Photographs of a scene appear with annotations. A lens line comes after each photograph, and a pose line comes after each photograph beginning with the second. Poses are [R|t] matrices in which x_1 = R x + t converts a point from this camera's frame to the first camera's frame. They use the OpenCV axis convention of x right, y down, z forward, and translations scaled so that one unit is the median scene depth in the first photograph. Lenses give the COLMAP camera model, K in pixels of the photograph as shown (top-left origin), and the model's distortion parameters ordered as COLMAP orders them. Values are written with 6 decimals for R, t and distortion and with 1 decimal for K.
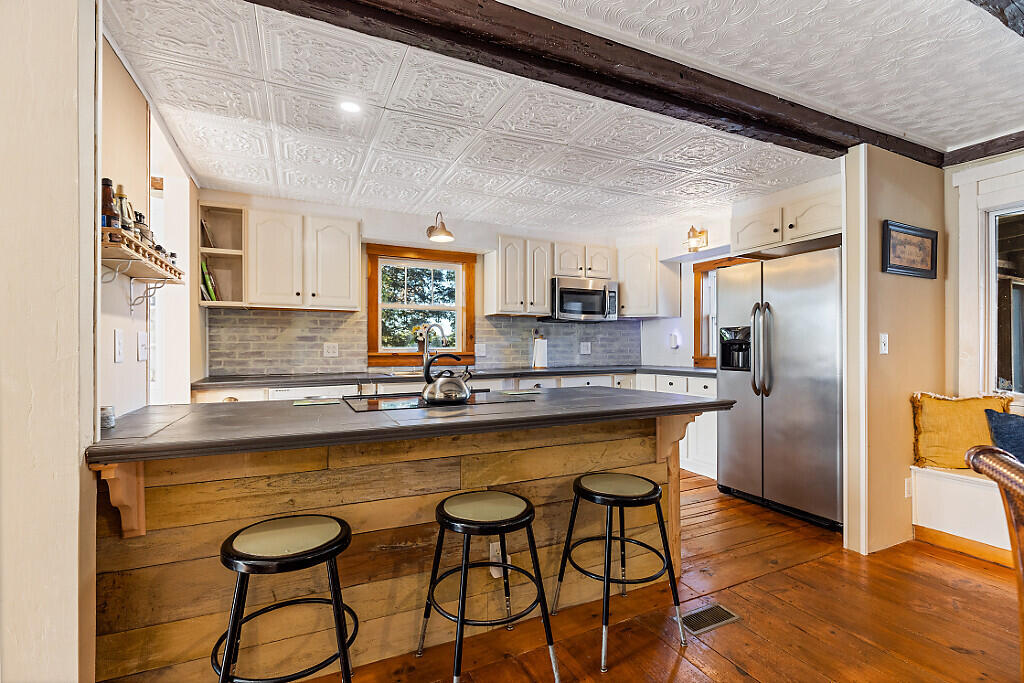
lens RADIAL K [[465.8, 0, 511.2], [0, 465.8, 345.7], [0, 0, 1]] dist [-0.007876, -0.000423]
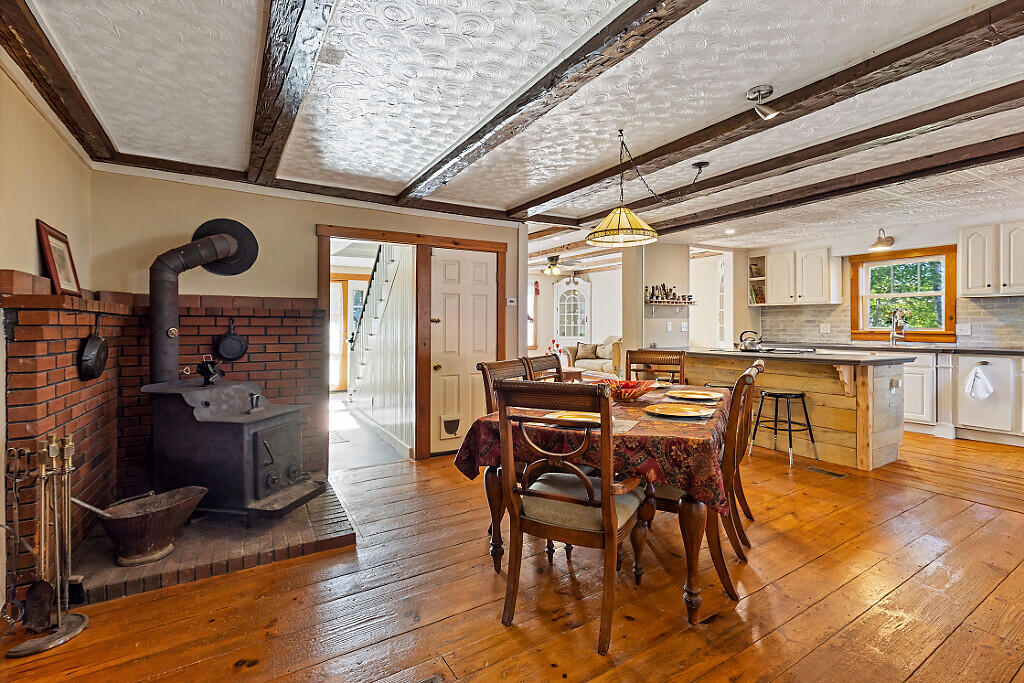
lens RADIAL K [[465.8, 0, 513.0], [0, 465.8, 332.7], [0, 0, 1]] dist [-0.007876, -0.000423]
pose [[0.104843, 0.016888, -0.994345, 1.664303], [0.004106, 0.999840, 0.017414, -0.012990], [0.994480, -0.005908, 0.104757, -0.341418]]
